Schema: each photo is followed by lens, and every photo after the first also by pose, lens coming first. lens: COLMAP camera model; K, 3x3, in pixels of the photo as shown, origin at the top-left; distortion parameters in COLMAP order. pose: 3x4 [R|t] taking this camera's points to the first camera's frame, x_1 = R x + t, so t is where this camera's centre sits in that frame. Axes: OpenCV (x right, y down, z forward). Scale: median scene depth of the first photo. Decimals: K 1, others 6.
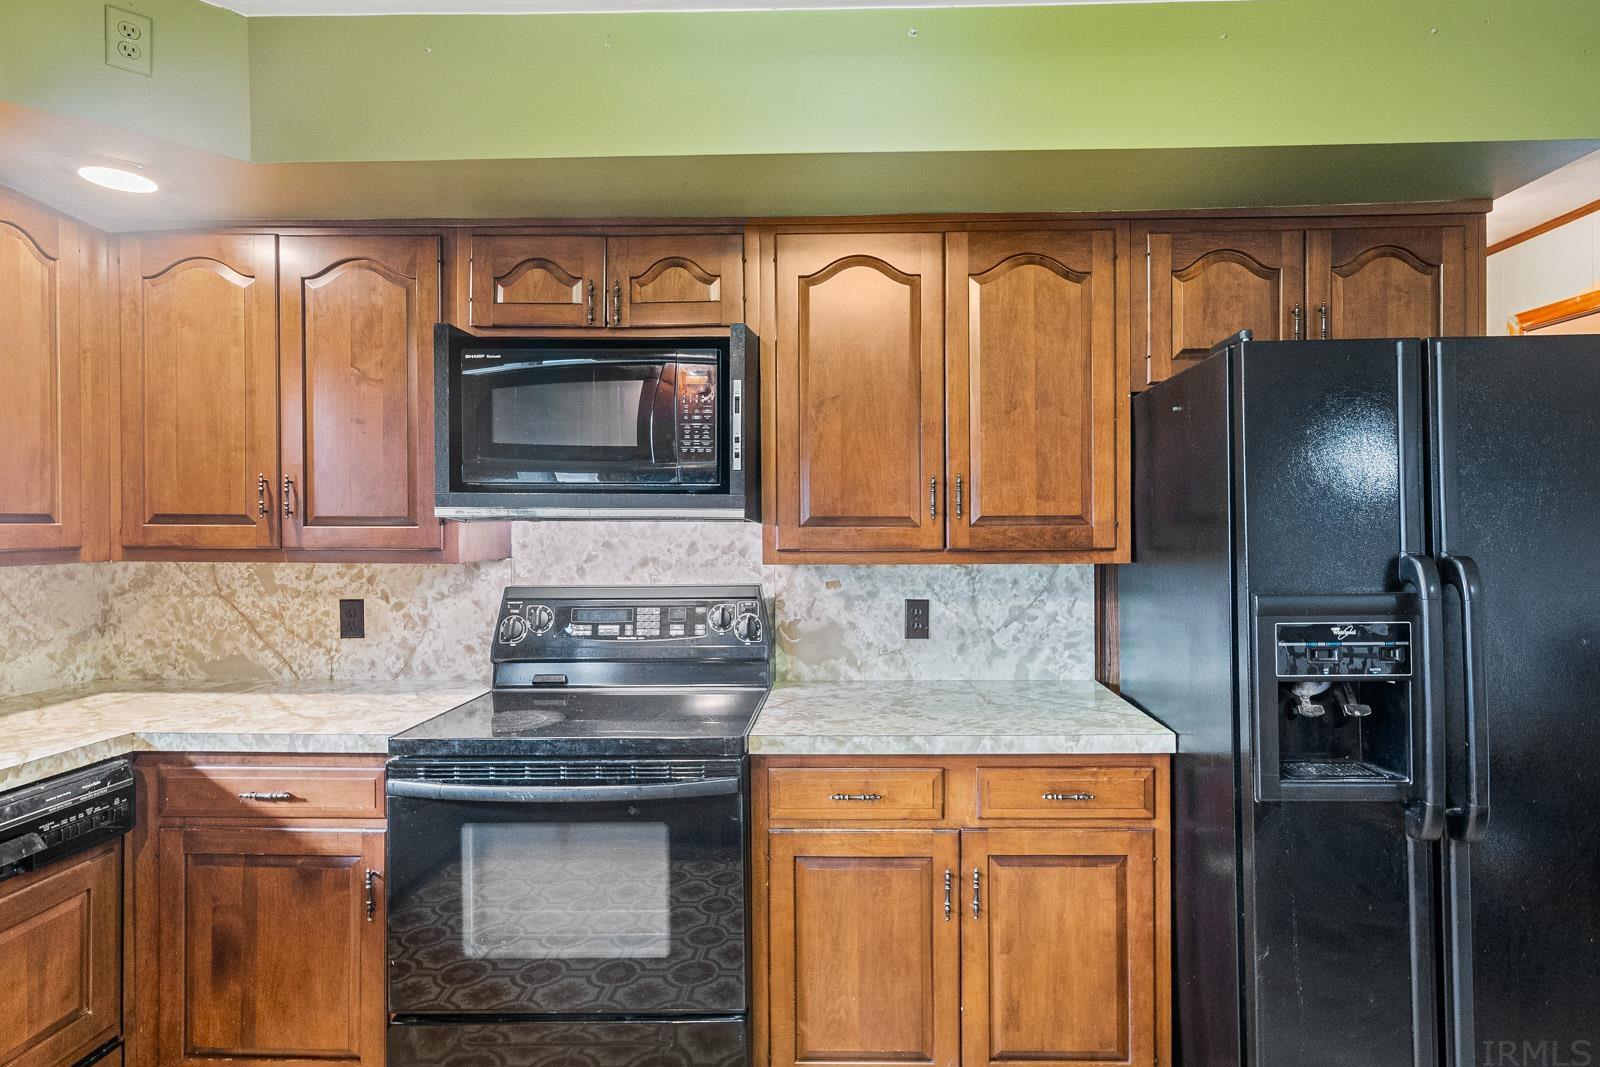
lens RADIAL K [[859.7, 0, 803.4], [0, 859.7, 534.3], [0, 0, 1]] dist [-0.000808, 0.002024]
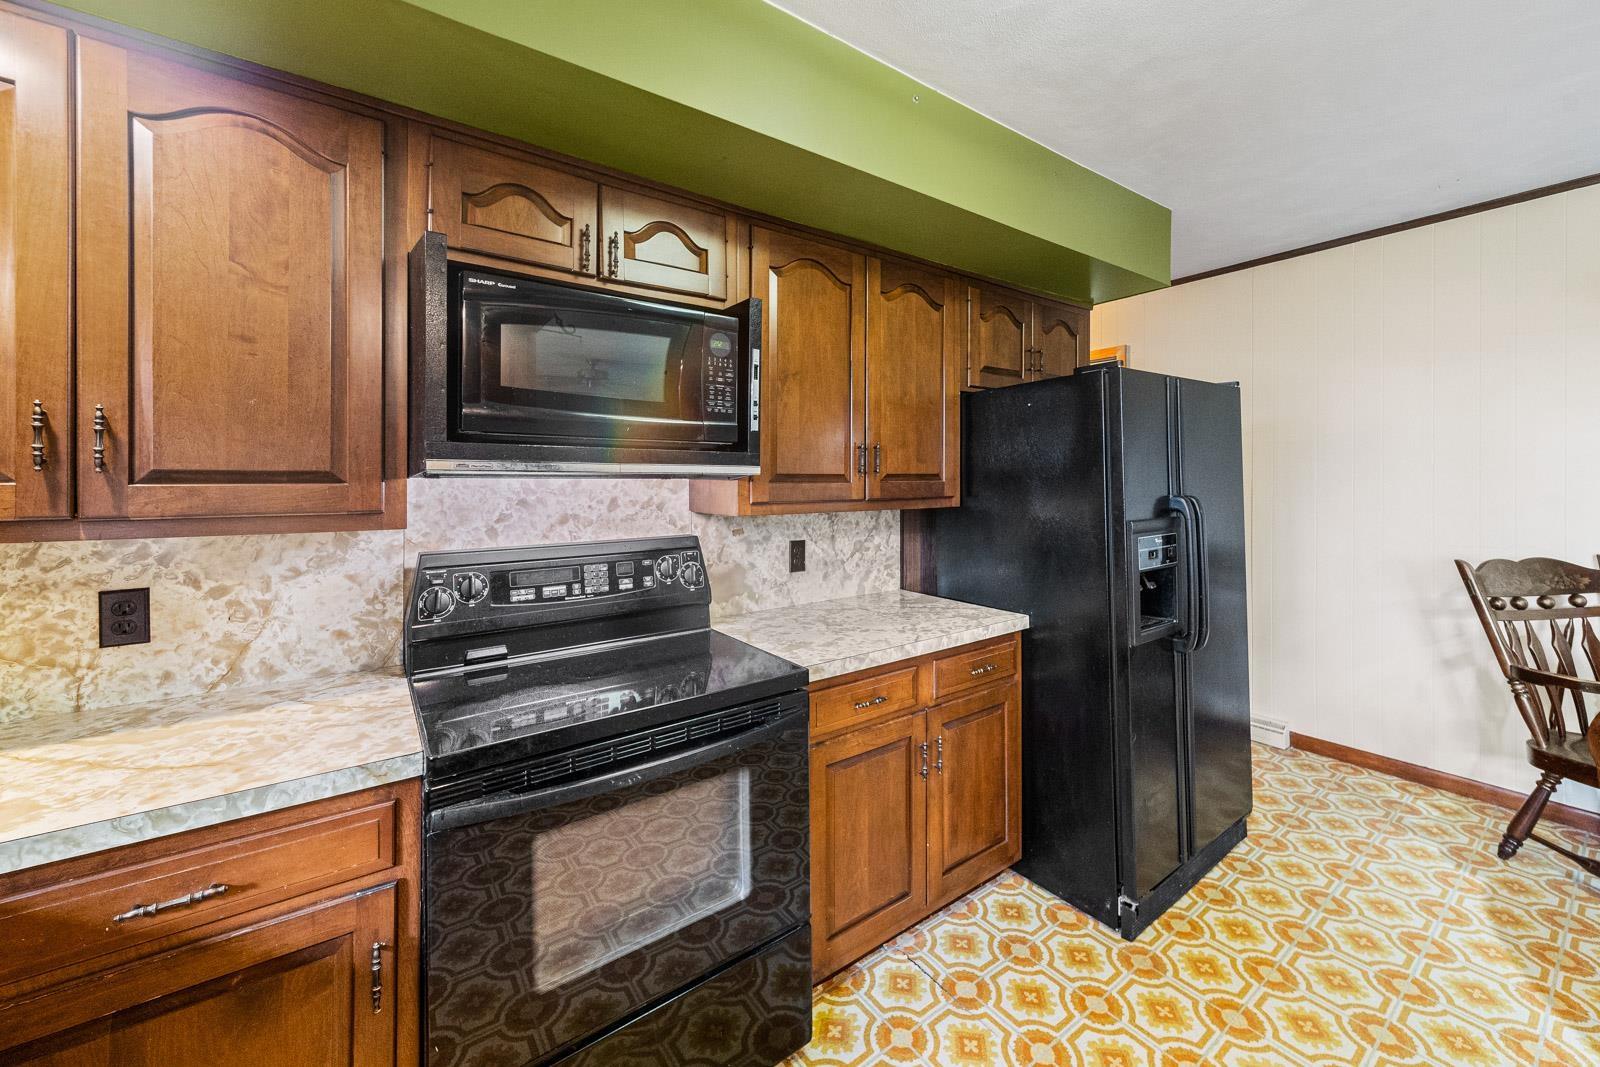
lens RADIAL K [[641.4, 0, 804.3], [0, 641.4, 485.1], [0, 0, 1]] dist [0.000871, -0.000138]
pose [[0.780041, -0.005766, 0.625702, -0.443893], [0.011321, 0.999924, -0.004899, -0.000346], [-0.625627, 0.010905, 0.780046, 0.260708]]
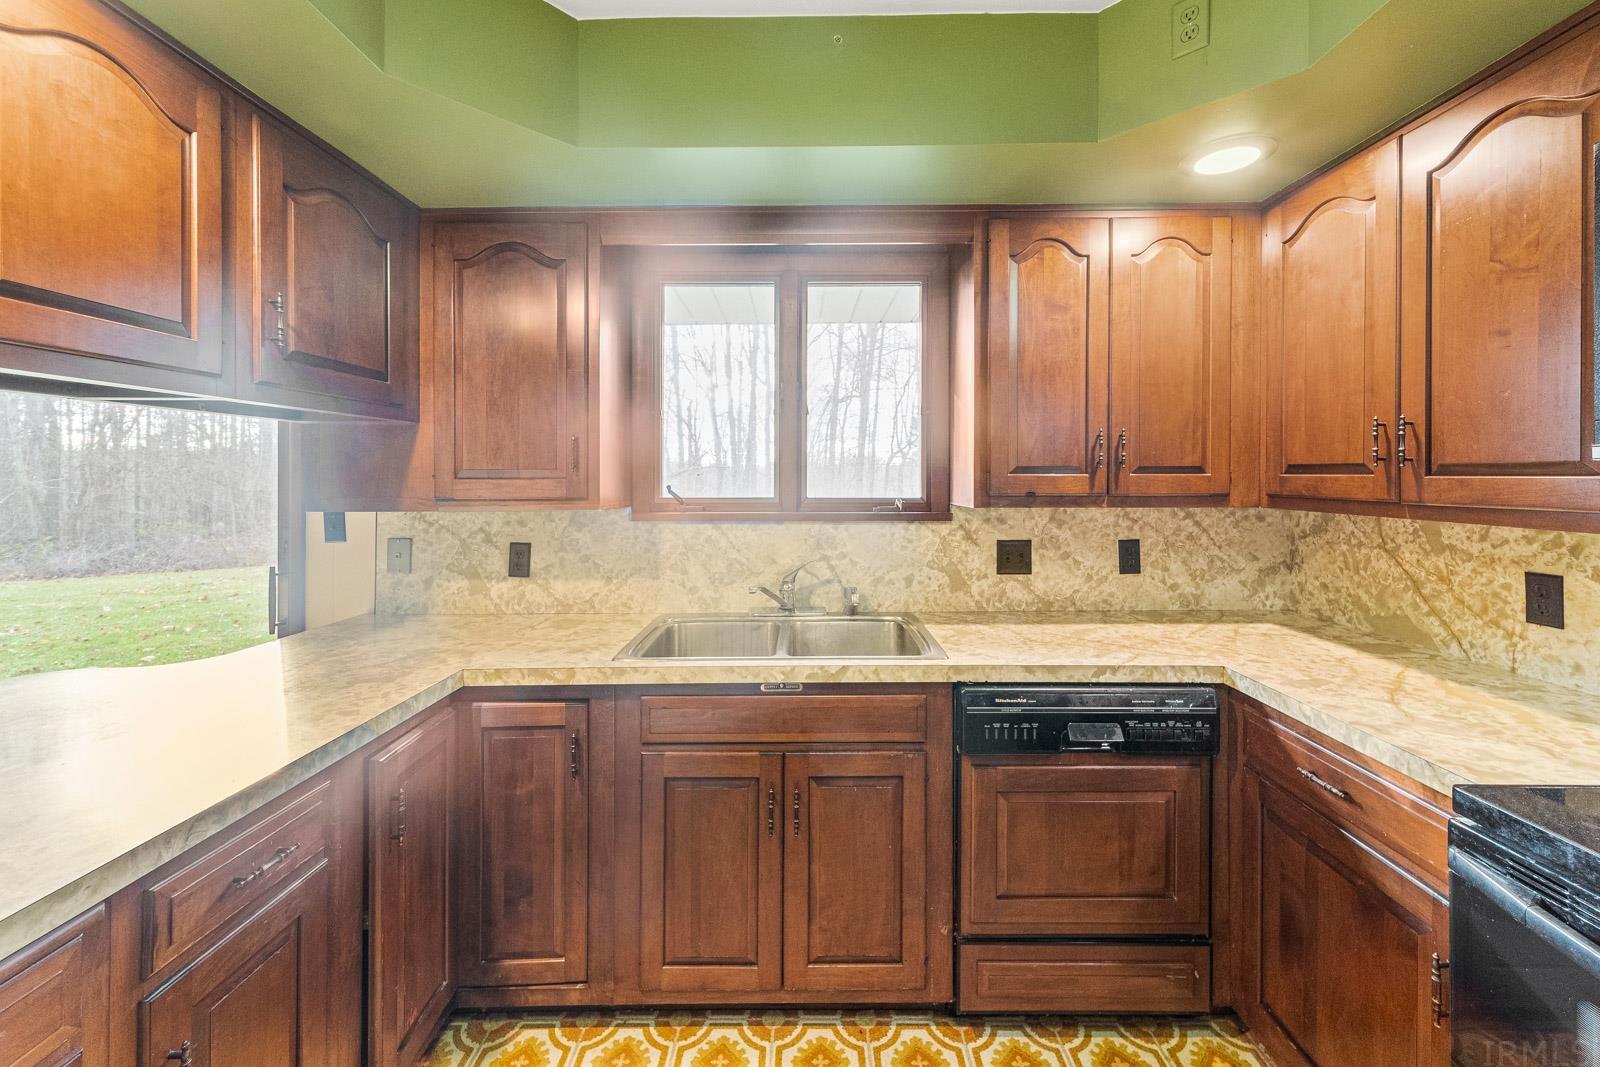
lens RADIAL K [[641.4, 0, 811.5], [0, 641.4, 480.2], [0, 0, 1]] dist [0.000871, -0.000138]
pose [[0.052160, 0.006215, -0.998619, -0.000446], [-0.010623, 0.999928, 0.005669, -0.002456], [0.998582, 0.010312, 0.052222, 0.350751]]
